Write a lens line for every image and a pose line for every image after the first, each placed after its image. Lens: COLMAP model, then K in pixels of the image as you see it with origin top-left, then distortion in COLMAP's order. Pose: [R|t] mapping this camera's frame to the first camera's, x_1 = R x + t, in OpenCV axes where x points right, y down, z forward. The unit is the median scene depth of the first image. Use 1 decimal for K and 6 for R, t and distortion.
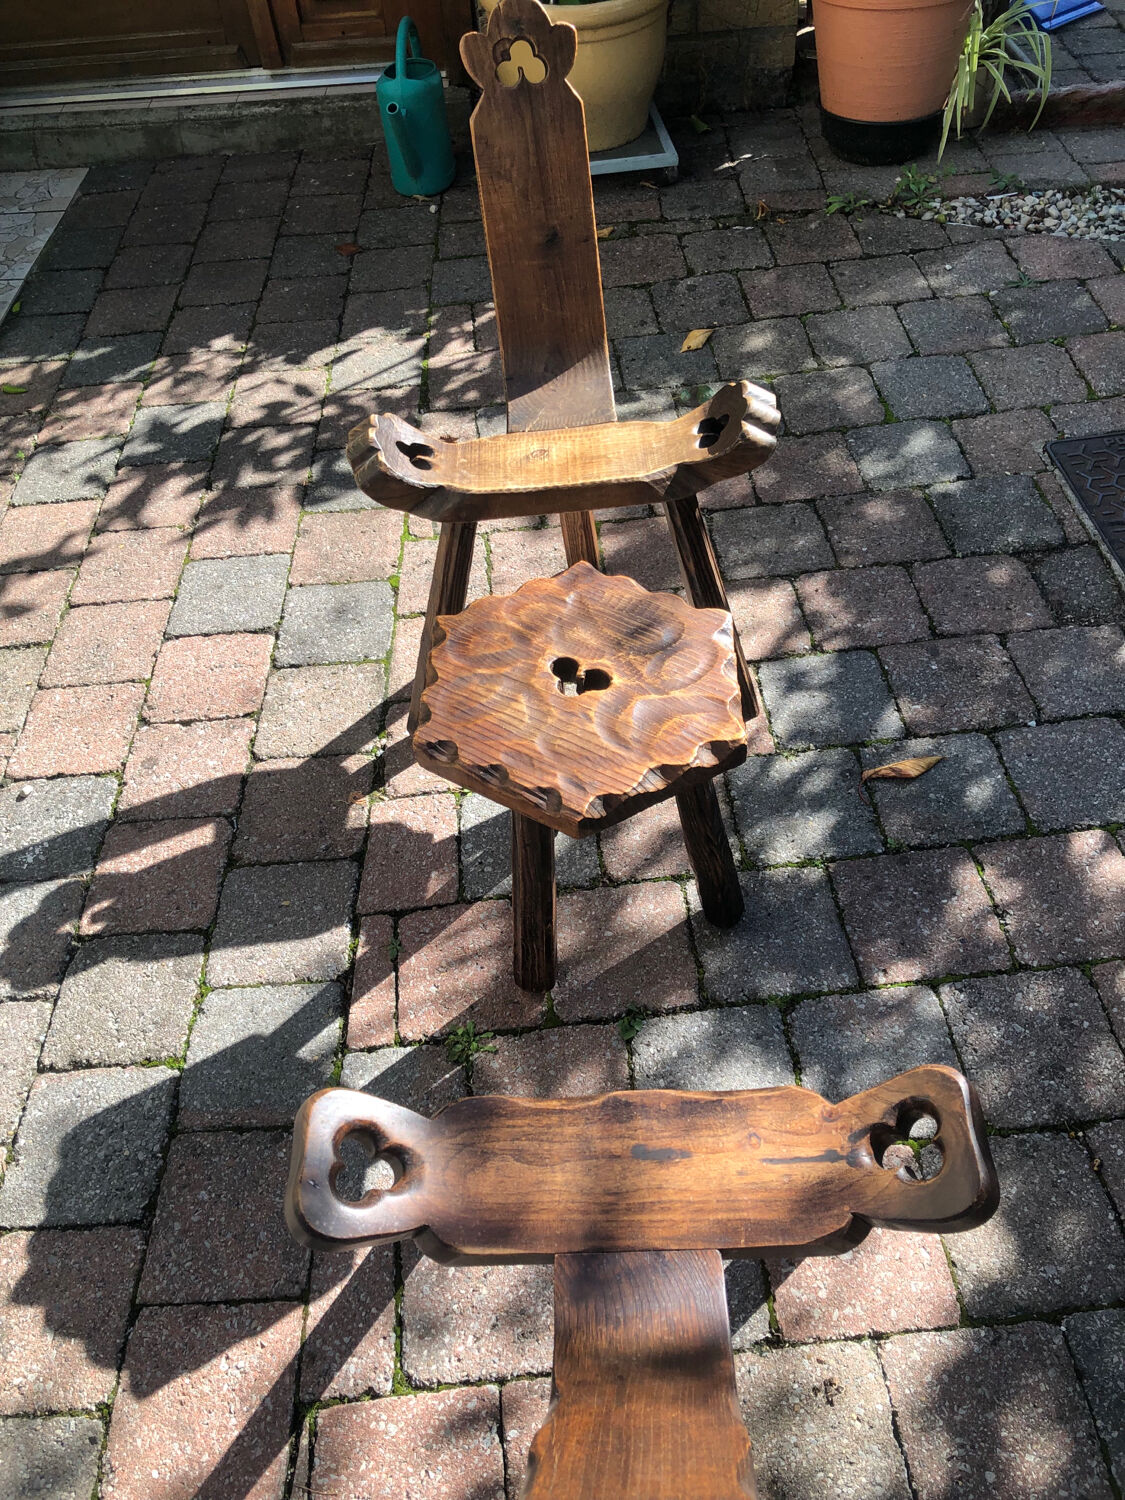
lens RADIAL K [[1229.2, 0, 550.7], [0, 1229.2, 727.6], [0, 0, 1]] dist [0.023180, -0.012932]
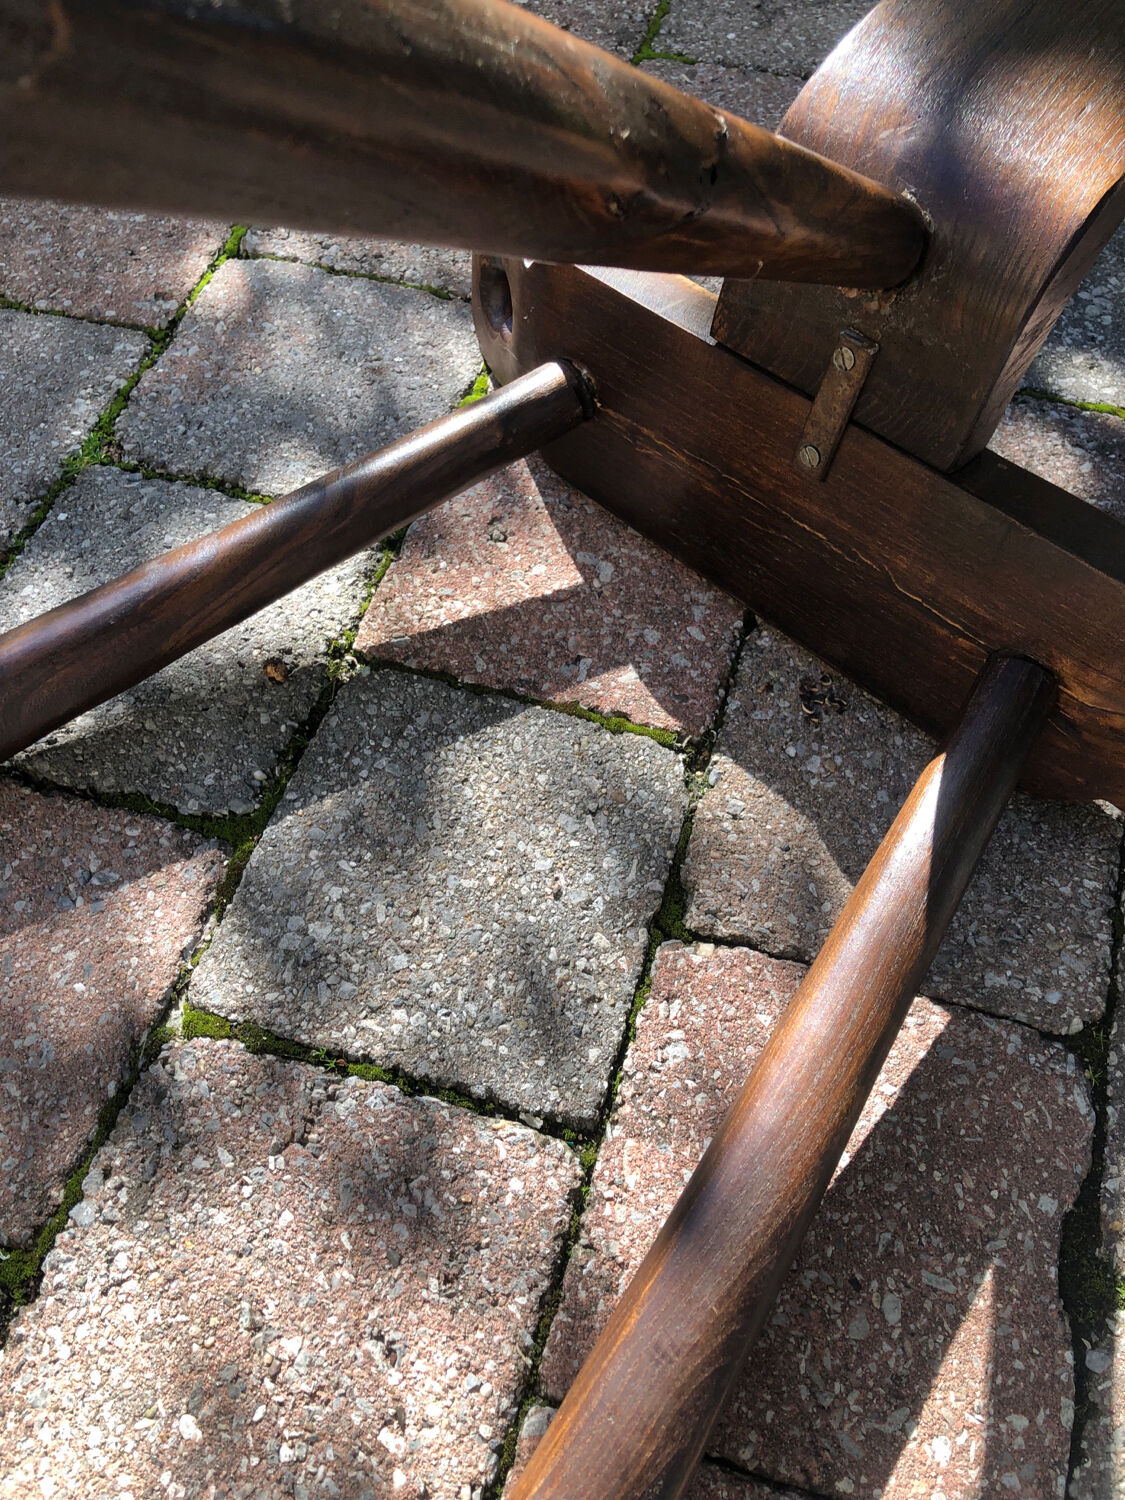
lens RADIAL K [[1229.2, 0, 566.5], [0, 1229.2, 744.1], [0, 0, 1]] dist [0.023180, -0.012932]
pose [[0.381767, -0.746476, 0.545003, -0.074683], [0.683724, 0.624863, 0.376919, 0.233972], [-0.621913, 0.228736, 0.748935, 0.559516]]
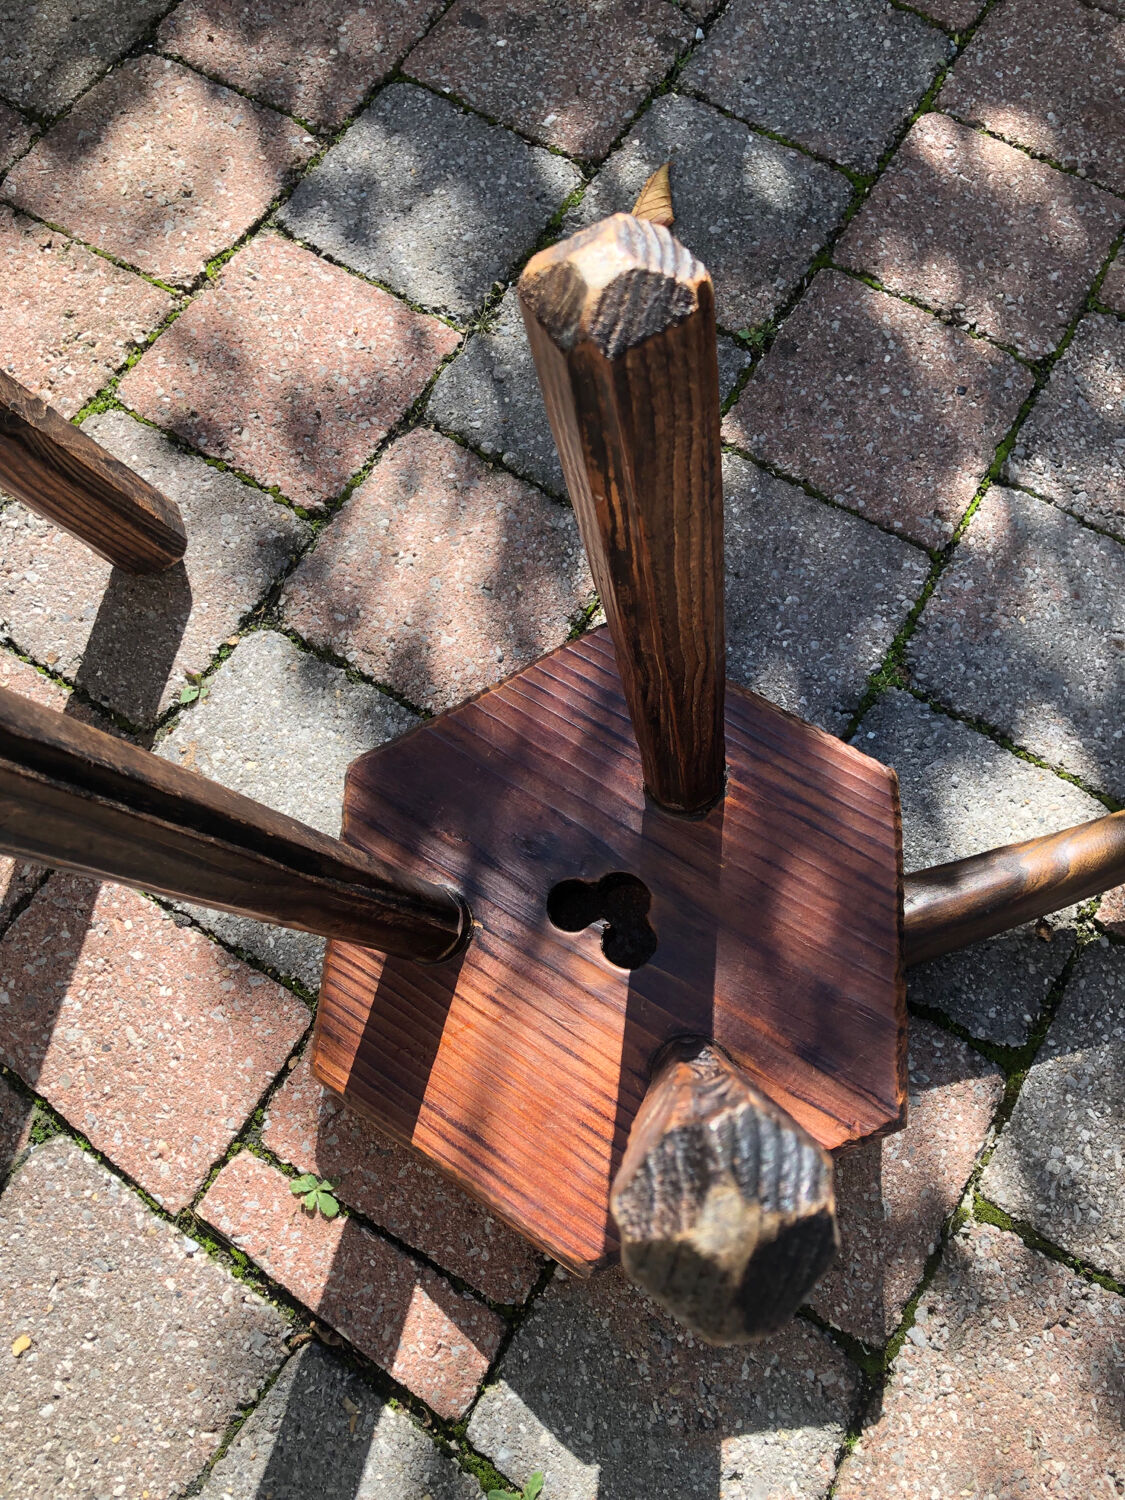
lens RADIAL K [[1229.2, 0, 567.3], [0, 1229.2, 743.1], [0, 0, 1]] dist [0.023180, -0.012932]
pose [[0.583880, -0.721000, 0.373154, -0.128793], [0.537780, 0.687827, 0.487531, -0.107463], [-0.608175, -0.083985, 0.789347, 0.630309]]
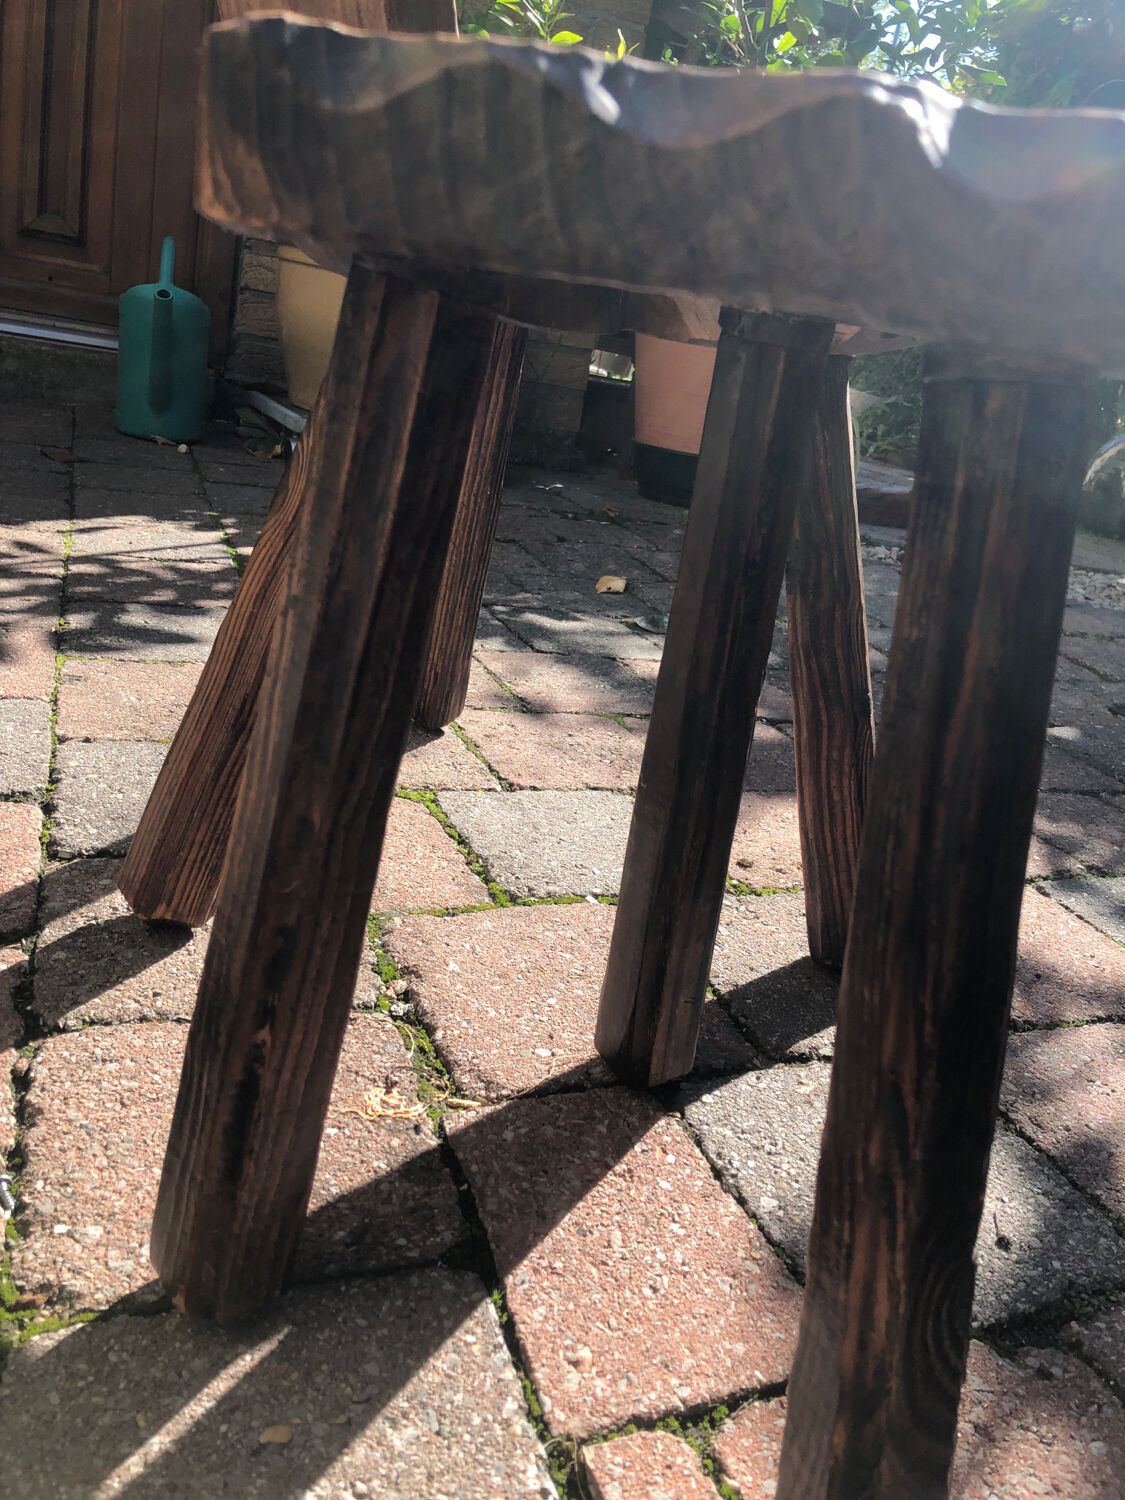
lens RADIAL K [[1229.2, 0, 565.6], [0, 1229.2, 742.4], [0, 0, 1]] dist [0.023180, -0.012932]
pose [[0.913948, 0.107583, 0.391312, -0.303482], [0.082118, 0.895253, -0.437926, 0.142501], [-0.397437, 0.432375, 0.809380, 0.752601]]
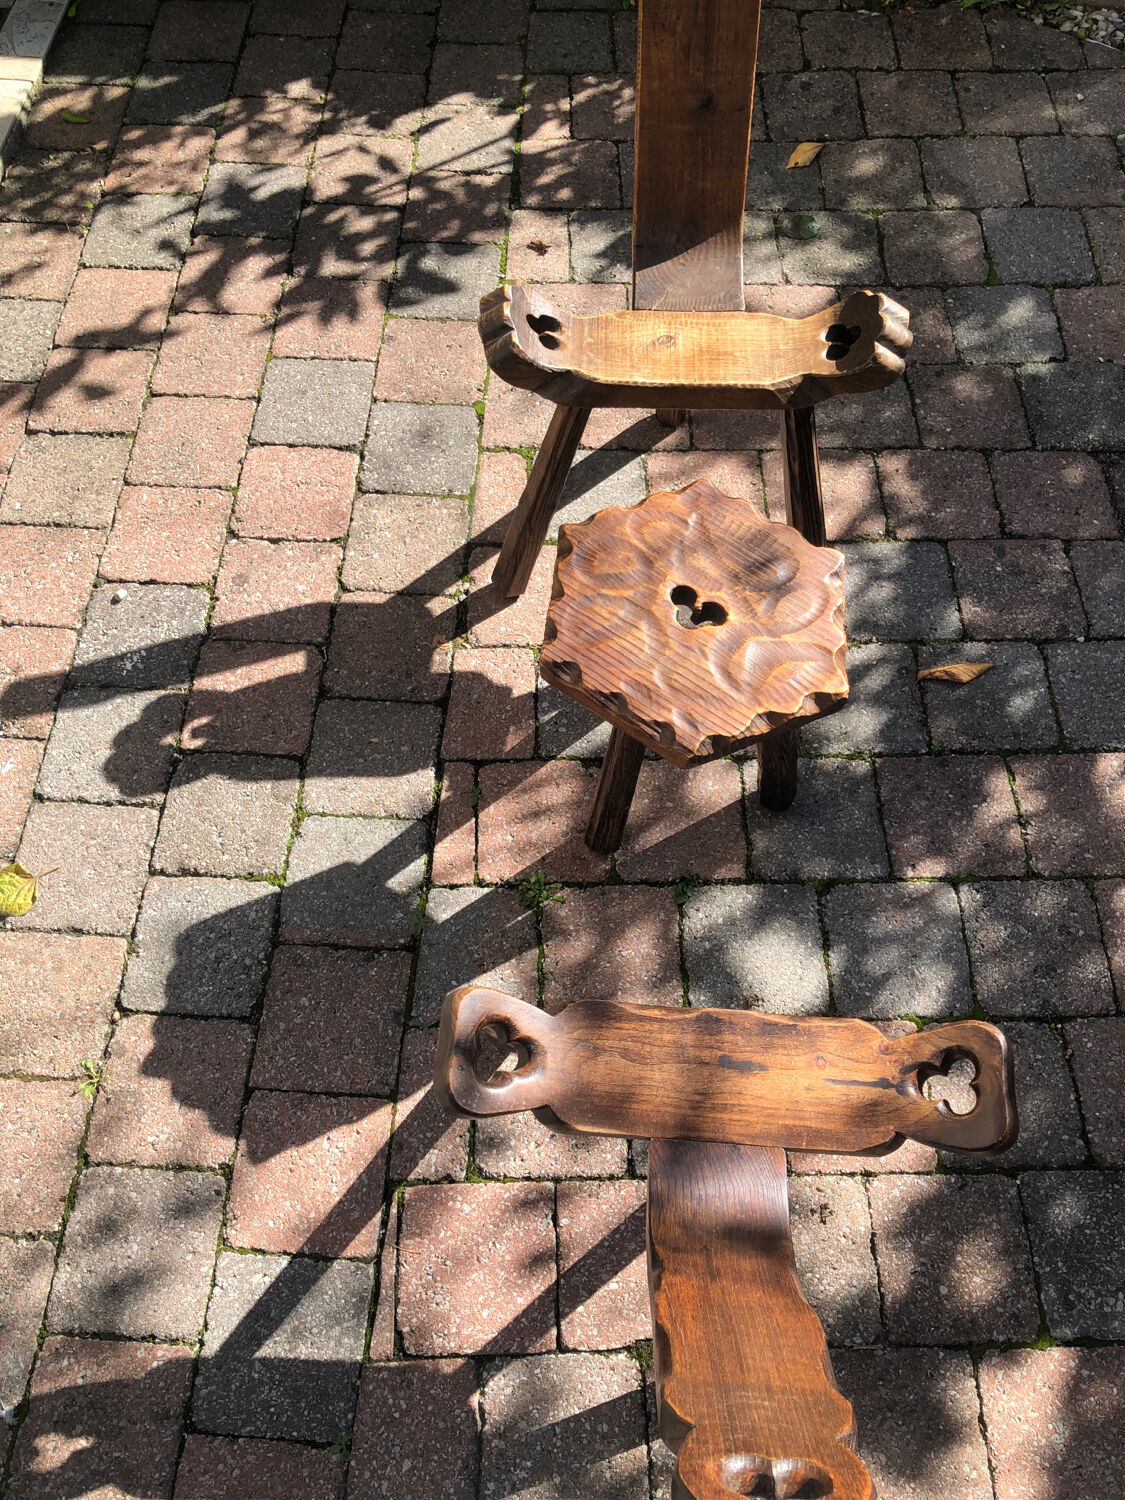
lens RADIAL K [[1224.7, 0, 551.0], [0, 1224.7, 750.5], [0, 0, 1]] dist [0.030334, -0.021939]
pose [[0.994049, 0.101370, 0.039889, -0.111882], [-0.108134, 0.962552, 0.248597, -0.145361], [-0.013195, -0.251431, 0.967785, -0.052243]]
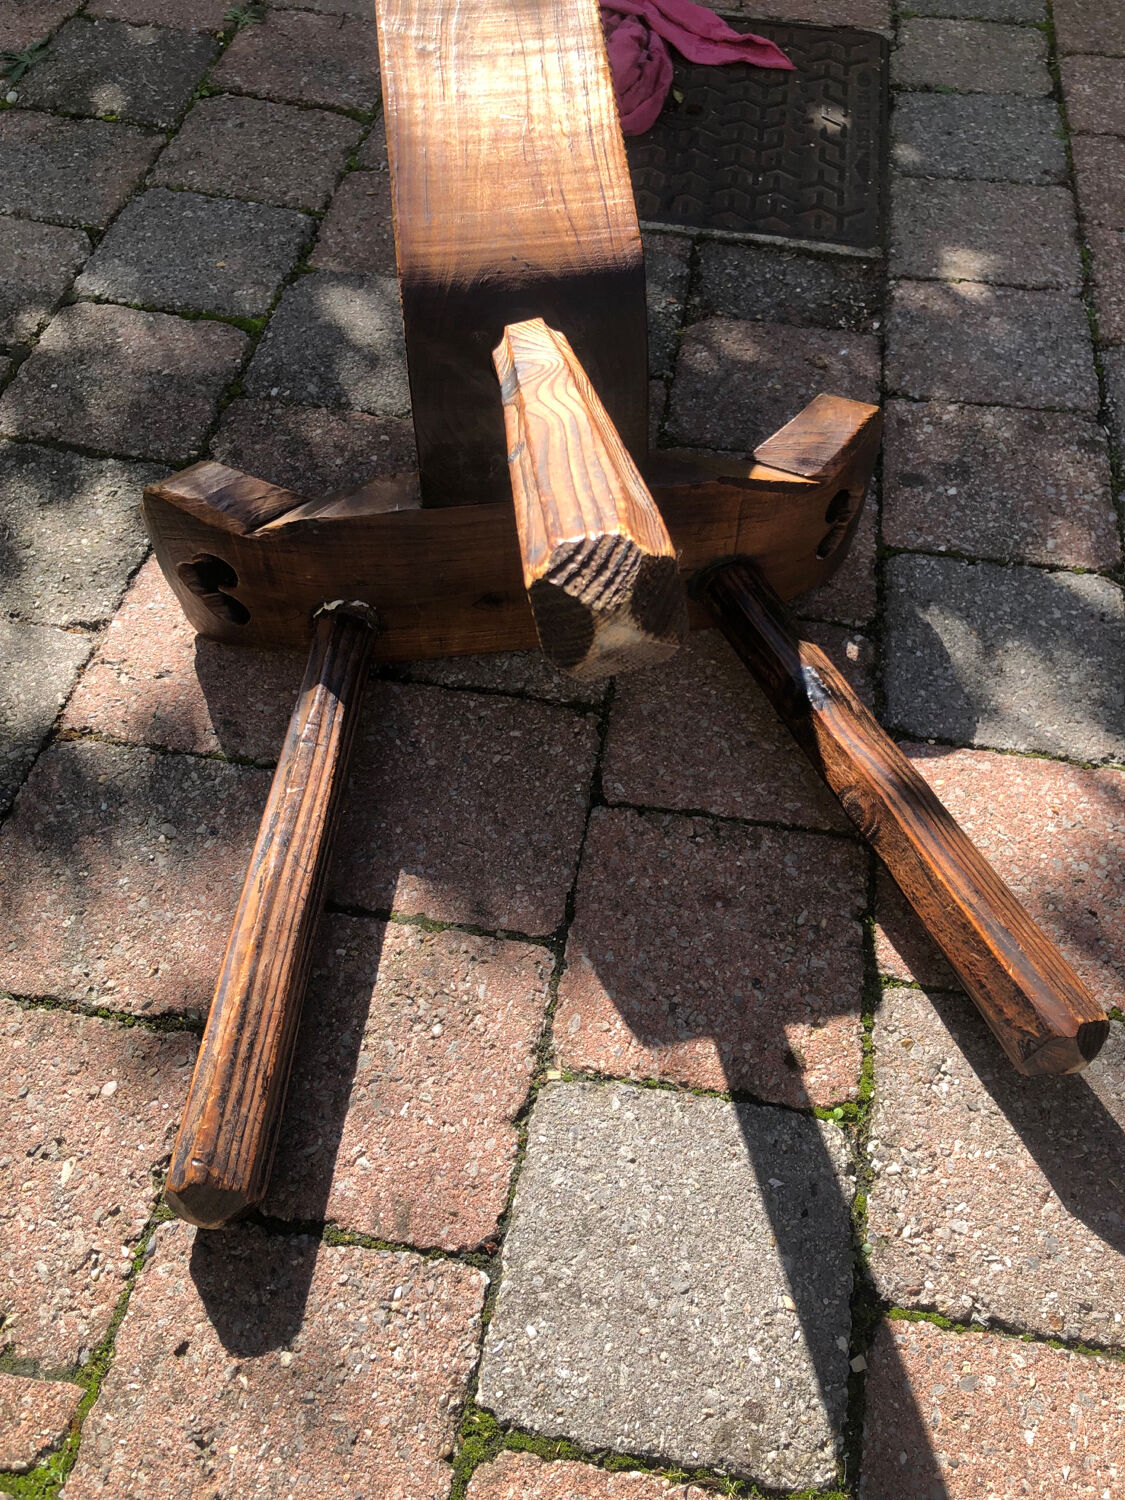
lens RADIAL K [[1229.2, 0, 587.5], [0, 1229.2, 740.9], [0, 0, 1]] dist [0.023180, -0.012932]
pose [[0.246890, -0.743732, 0.621215, -0.189695], [0.687572, 0.586182, 0.428527, -0.404844], [-0.682854, 0.321331, 0.656092, 0.956317]]
